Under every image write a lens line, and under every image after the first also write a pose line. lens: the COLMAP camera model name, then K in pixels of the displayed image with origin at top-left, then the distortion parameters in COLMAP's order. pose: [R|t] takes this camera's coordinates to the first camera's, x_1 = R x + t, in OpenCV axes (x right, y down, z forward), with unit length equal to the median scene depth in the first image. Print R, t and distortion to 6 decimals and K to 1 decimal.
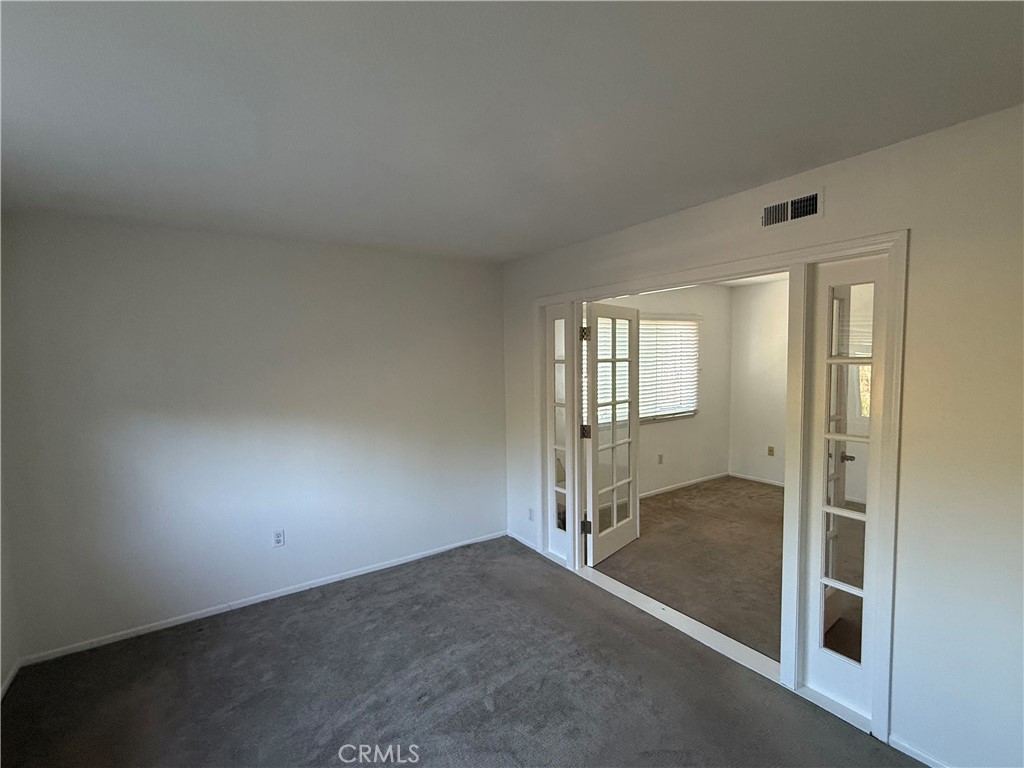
lens RADIAL K [[488.5, 0, 512.0], [0, 488.5, 384.0], [0, 0, 1]] dist [0.000455, 0.000196]
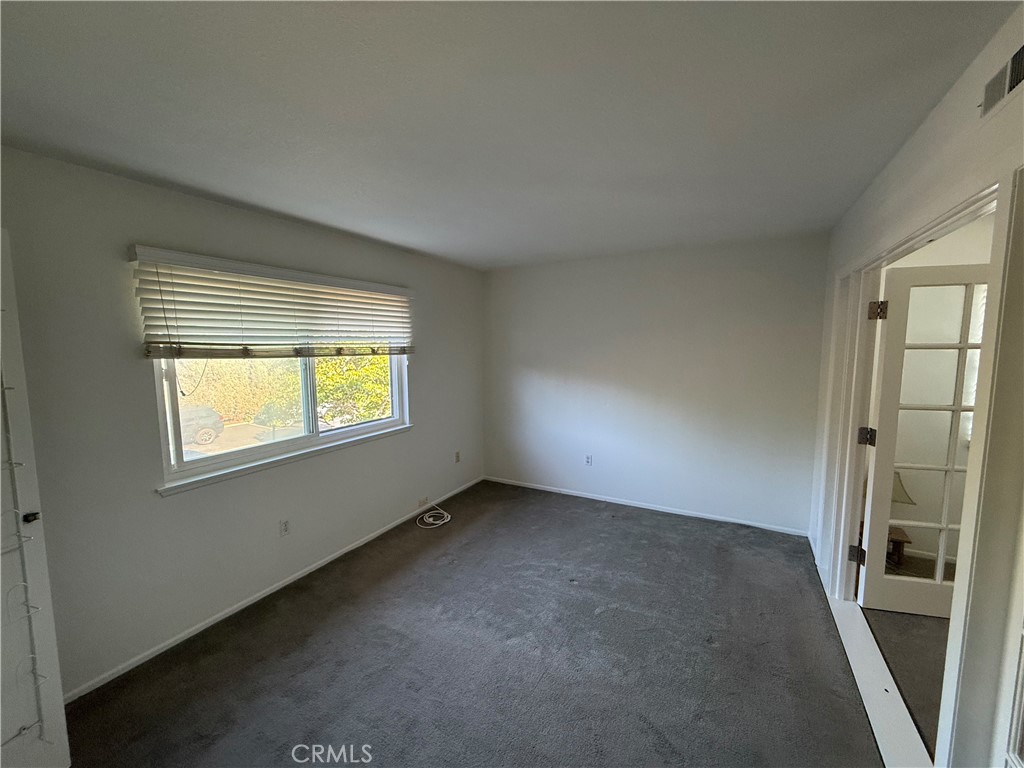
lens RADIAL K [[428.7, 0, 512.0], [0, 428.7, 384.0], [0, 0, 1]] dist [0.000766, 0.000009]
pose [[0.428380, 0.099589, -0.898094, 0.540810], [-0.047781, 0.995014, 0.087545, -0.020425], [0.902334, 0.005409, 0.431003, 0.197778]]
